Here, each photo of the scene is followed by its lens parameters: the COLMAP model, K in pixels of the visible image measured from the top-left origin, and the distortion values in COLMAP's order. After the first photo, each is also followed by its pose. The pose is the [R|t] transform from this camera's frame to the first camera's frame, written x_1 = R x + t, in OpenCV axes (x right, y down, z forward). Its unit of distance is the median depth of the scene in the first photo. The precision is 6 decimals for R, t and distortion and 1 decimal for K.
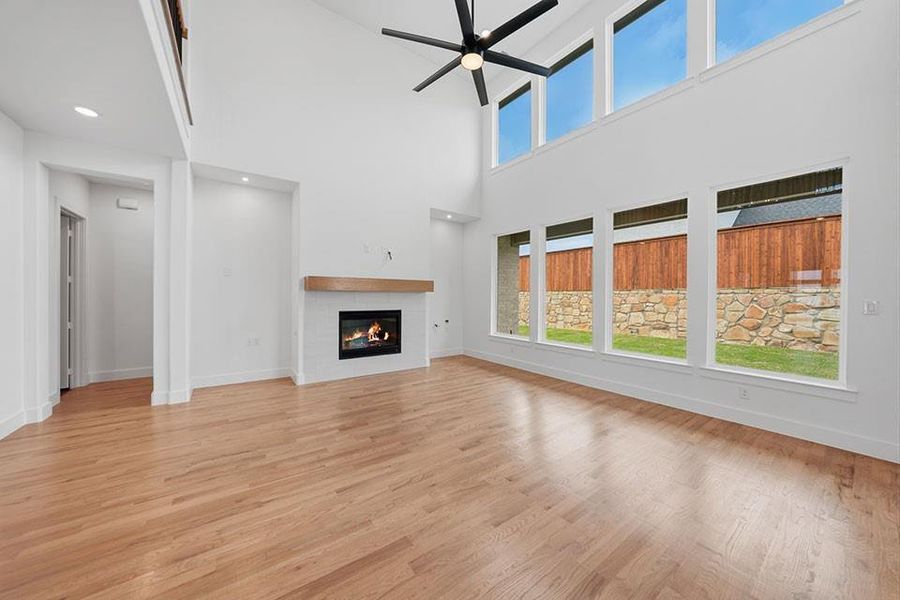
lens RADIAL K [[311.9, 0, 455.0], [0, 311.9, 297.6], [0, 0, 1]] dist [-0.020881, 0.000067]
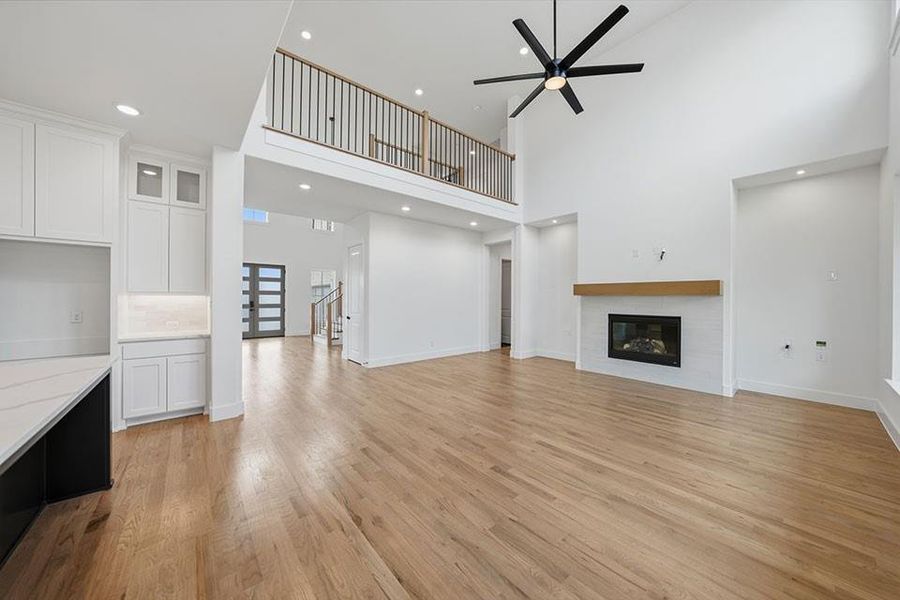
lens RADIAL K [[311.9, 0, 455.0], [0, 311.9, 297.6], [0, 0, 1]] dist [-0.020881, 0.000067]
pose [[0.084652, -0.008960, -0.996370, 0.900746], [-0.011735, 0.999881, -0.009989, 0.004018], [0.996341, 0.012538, 0.084537, 0.461417]]
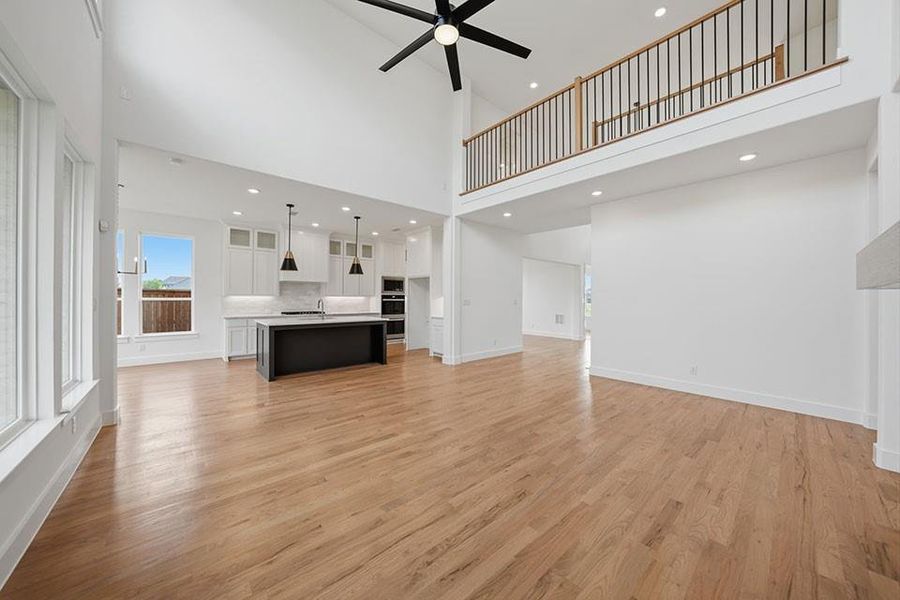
lens RADIAL K [[311.9, 0, 455.0], [0, 311.9, 297.6], [0, 0, 1]] dist [-0.020881, 0.000067]
pose [[-0.994694, -0.010531, -0.102333, 0.091541], [-0.011361, 0.999907, 0.007536, -0.014499], [0.102244, 0.008659, -0.994722, 1.544390]]
